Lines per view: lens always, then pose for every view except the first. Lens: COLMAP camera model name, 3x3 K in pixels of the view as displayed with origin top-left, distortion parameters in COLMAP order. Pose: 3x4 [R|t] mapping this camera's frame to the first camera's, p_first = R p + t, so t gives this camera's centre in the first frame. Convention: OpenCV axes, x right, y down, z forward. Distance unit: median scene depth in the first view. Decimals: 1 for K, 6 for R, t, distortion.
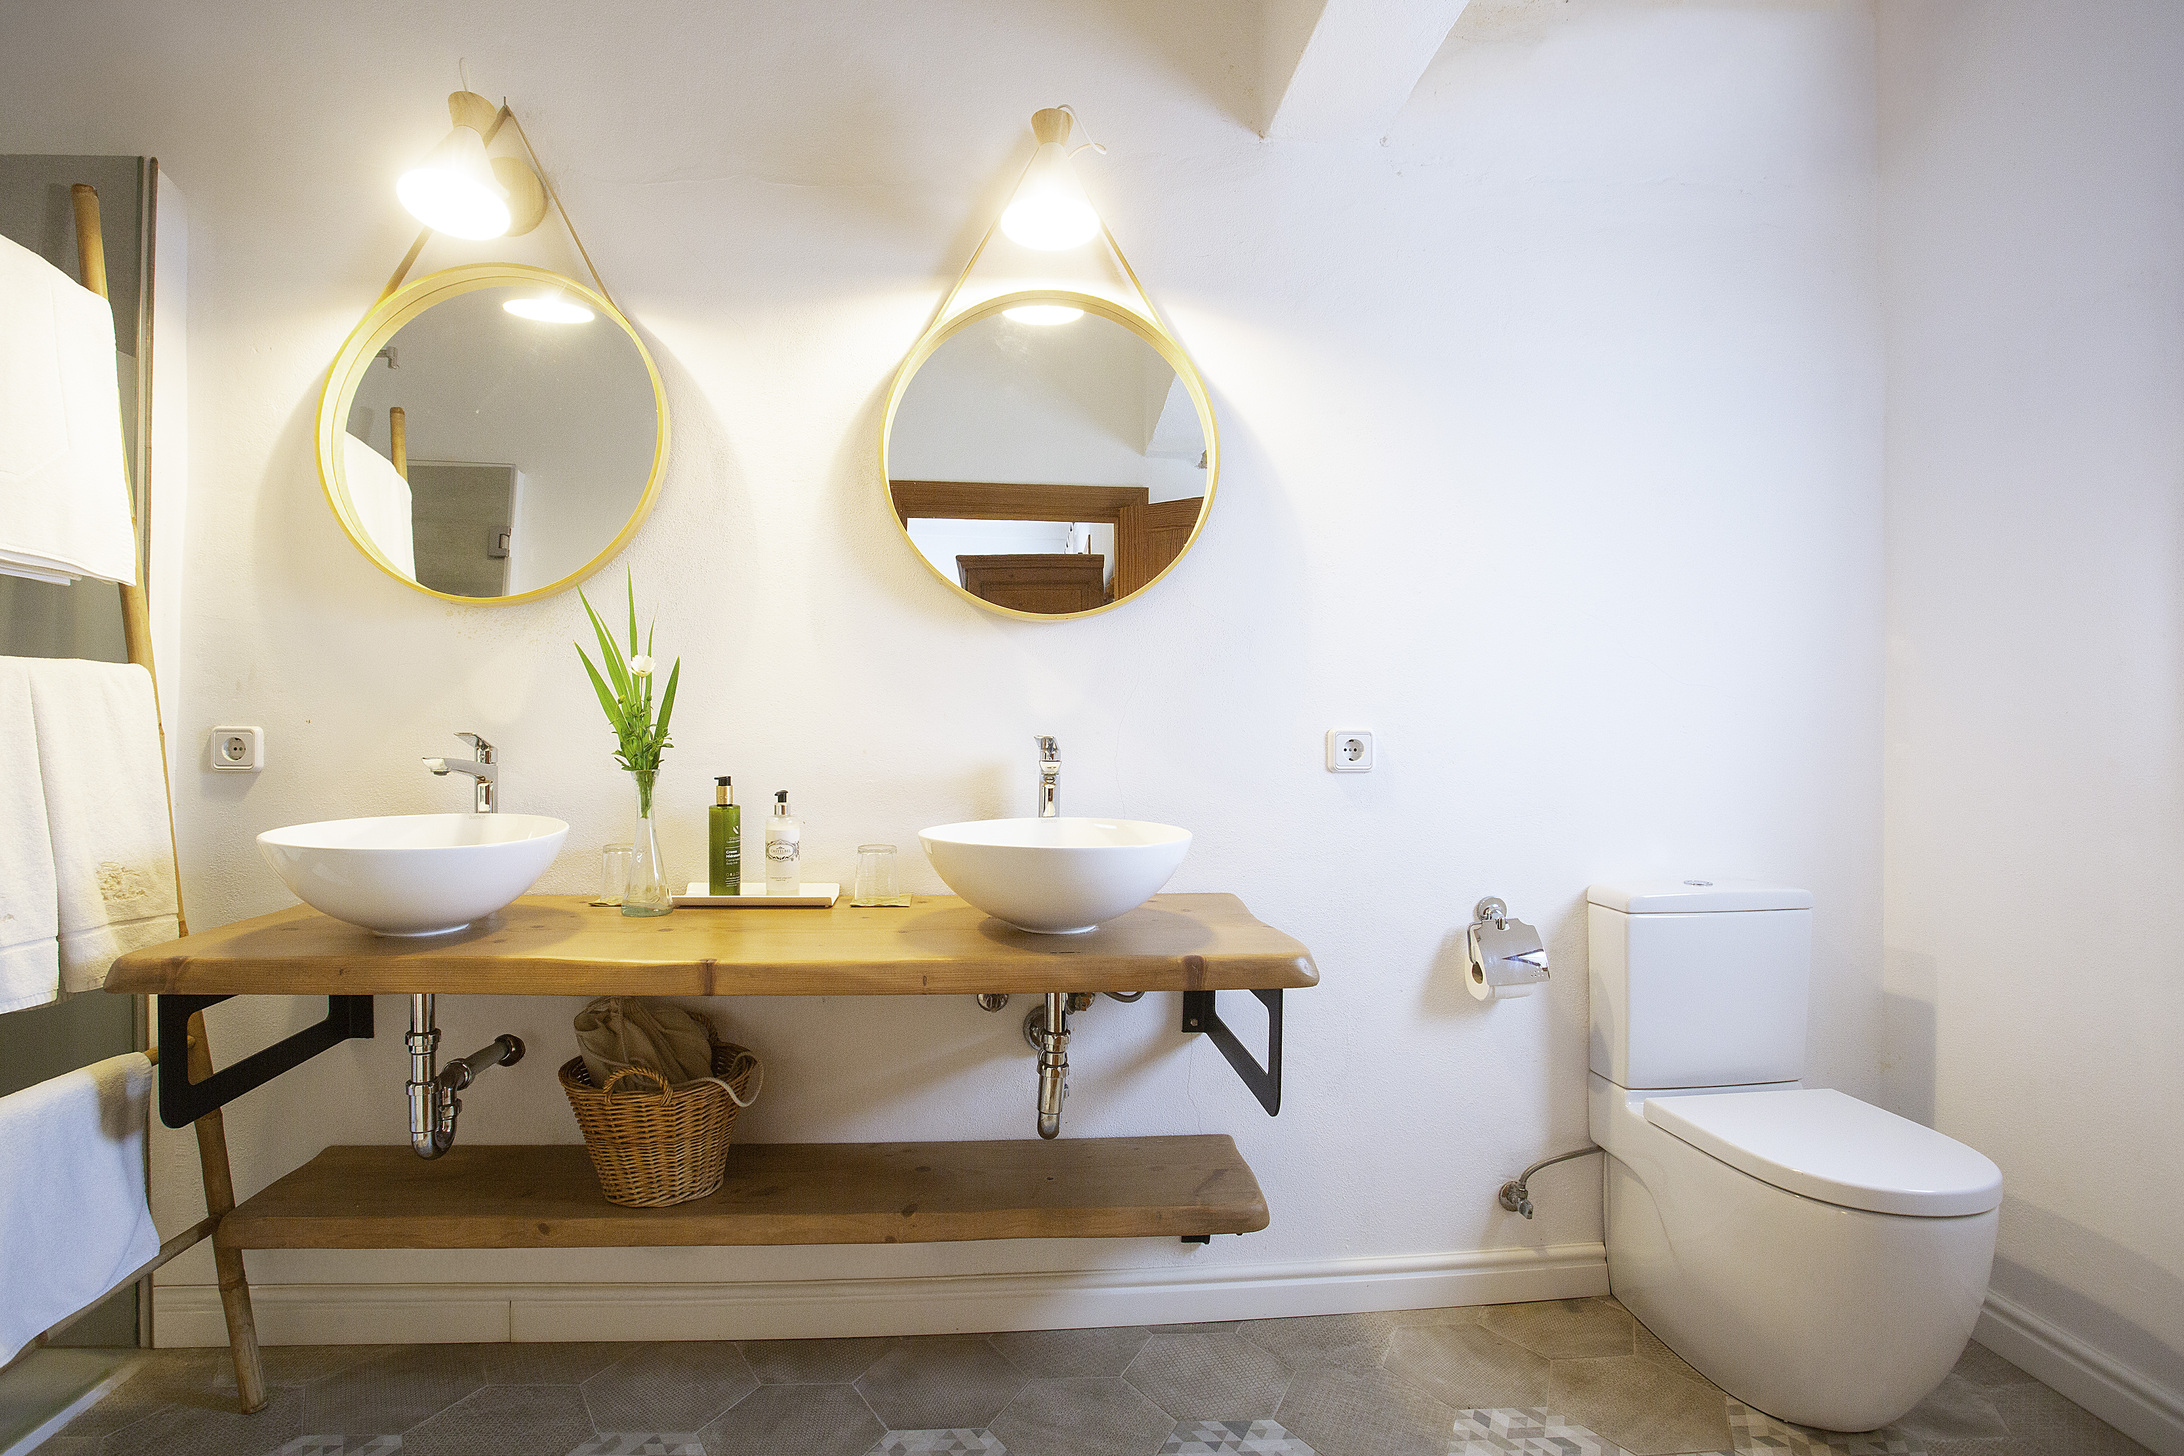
lens RADIAL K [[1102.5, 0, 1092.0], [0, 1102.5, 728.0], [0, 0, 1]] dist [-0.062798, 0.039211]
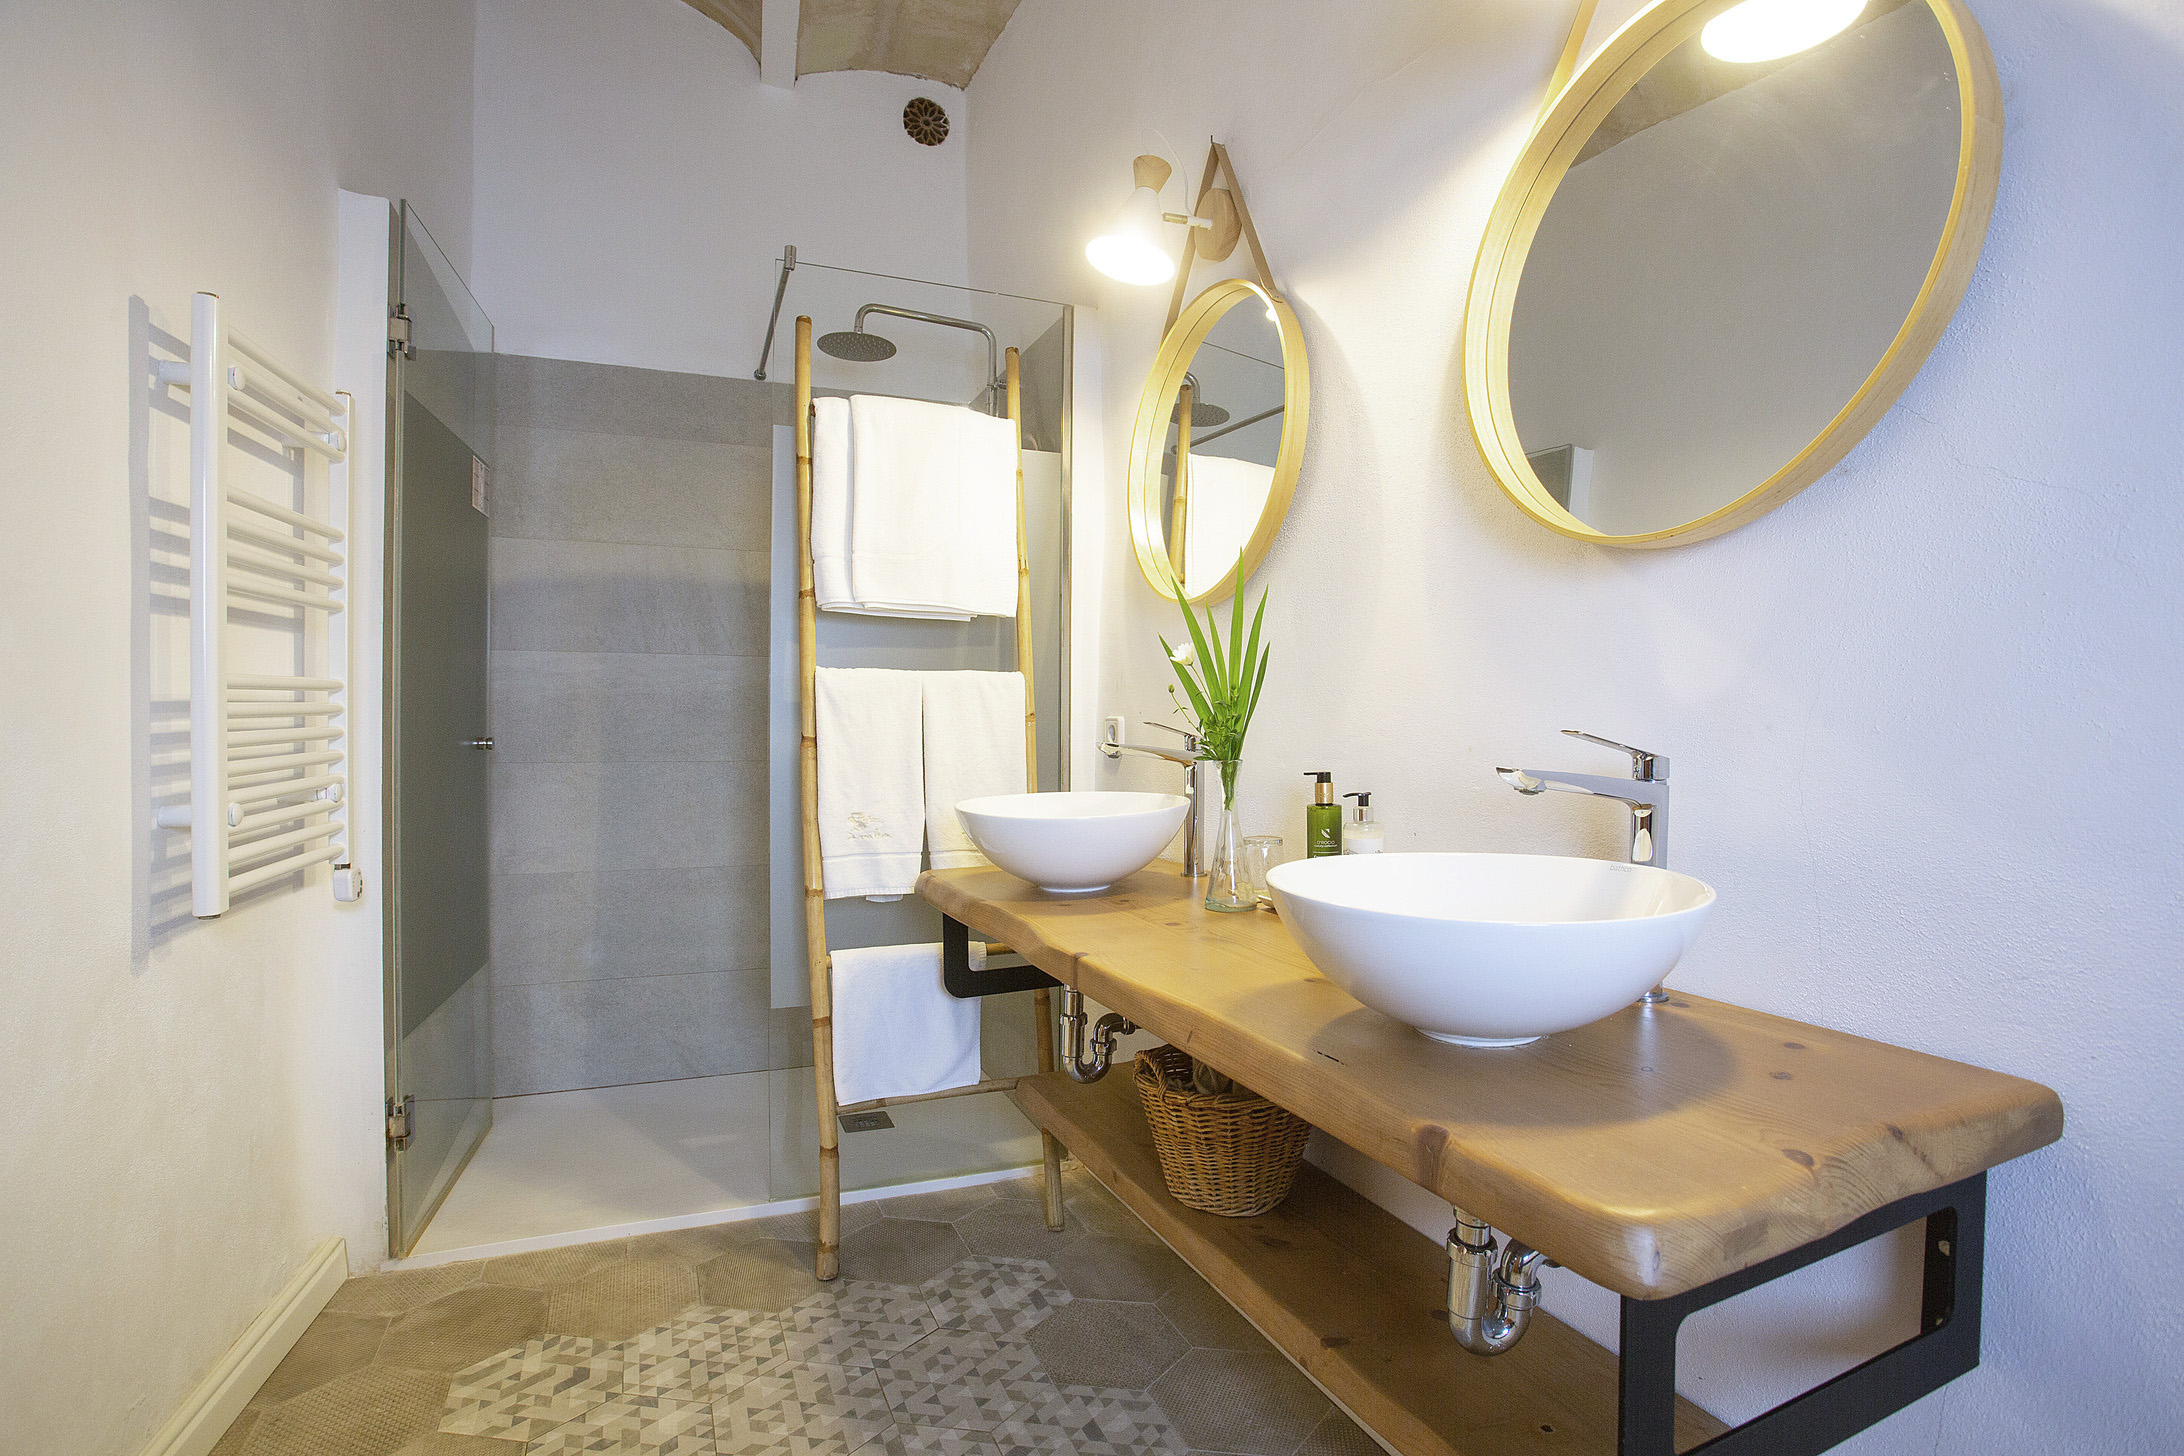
lens RADIAL K [[1102.5, 0, 1092.0], [0, 1102.5, 728.0], [0, 0, 1]] dist [-0.062798, 0.039211]
pose [[0.330675, 0.010528, -0.943686, 0.489549], [-0.002278, 0.999944, 0.010358, -0.000810], [0.943742, -0.001275, 0.330680, 0.576858]]
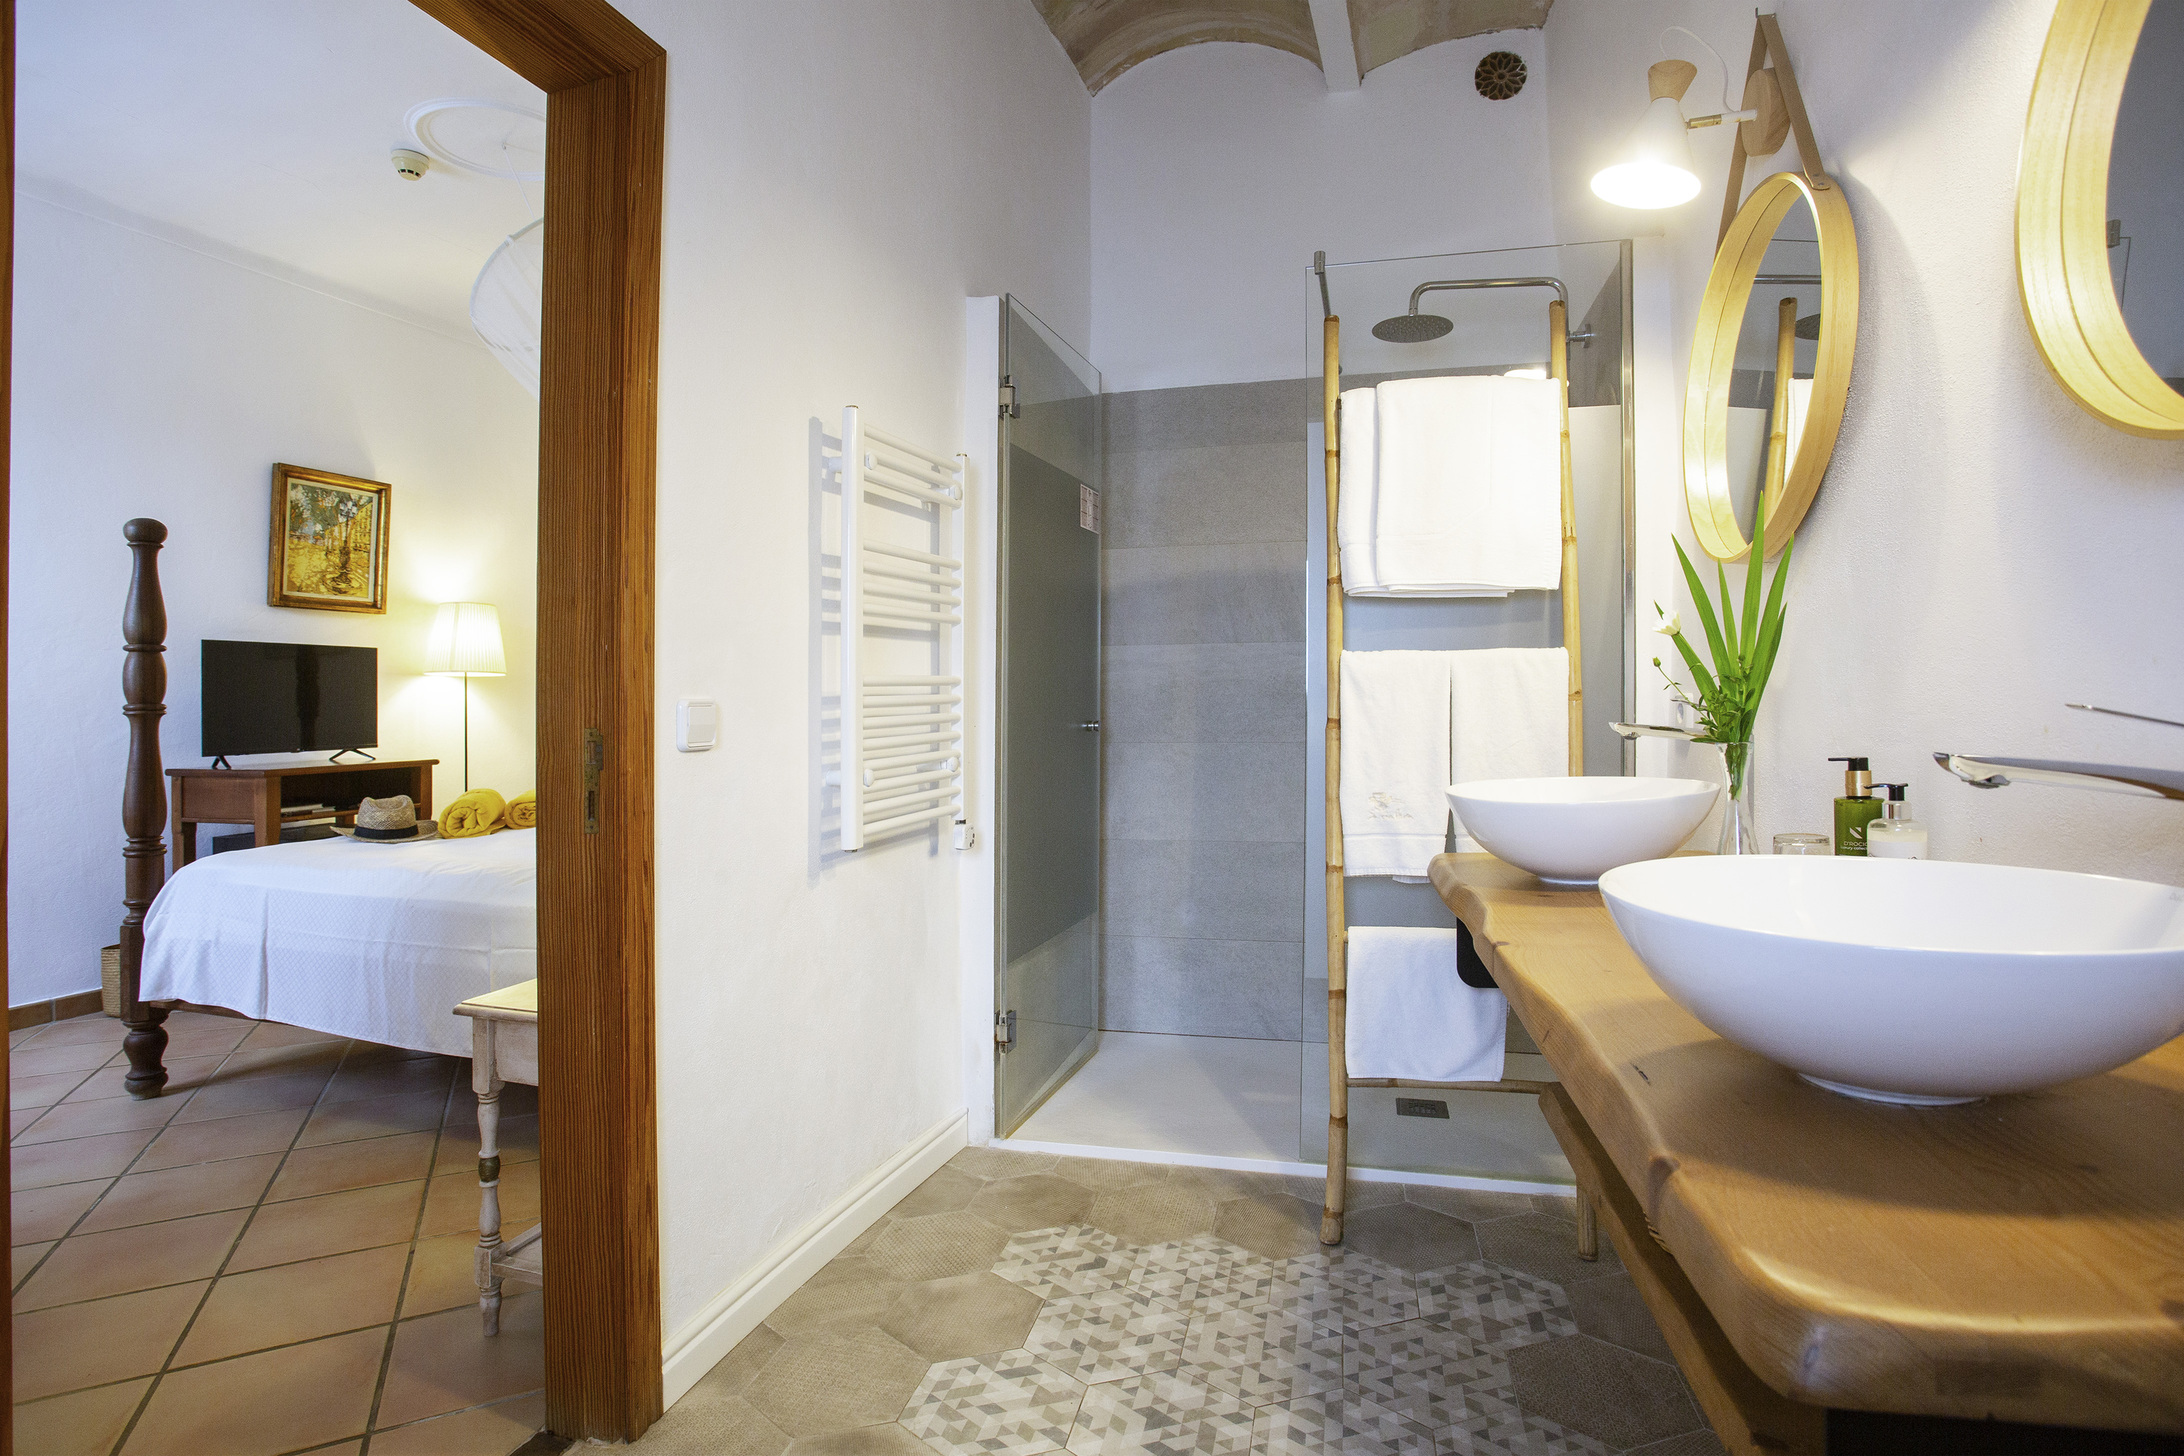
lens RADIAL K [[1095.4, 0, 1031.0], [0, 1095.4, 684.2], [0, 0, 1]] dist [-0.059865, 0.038070]
pose [[-0.289136, -0.012676, -0.957204, 0.555224], [0.014278, 0.999744, -0.017552, -0.000228], [0.957181, -0.018742, -0.288881, 0.746571]]
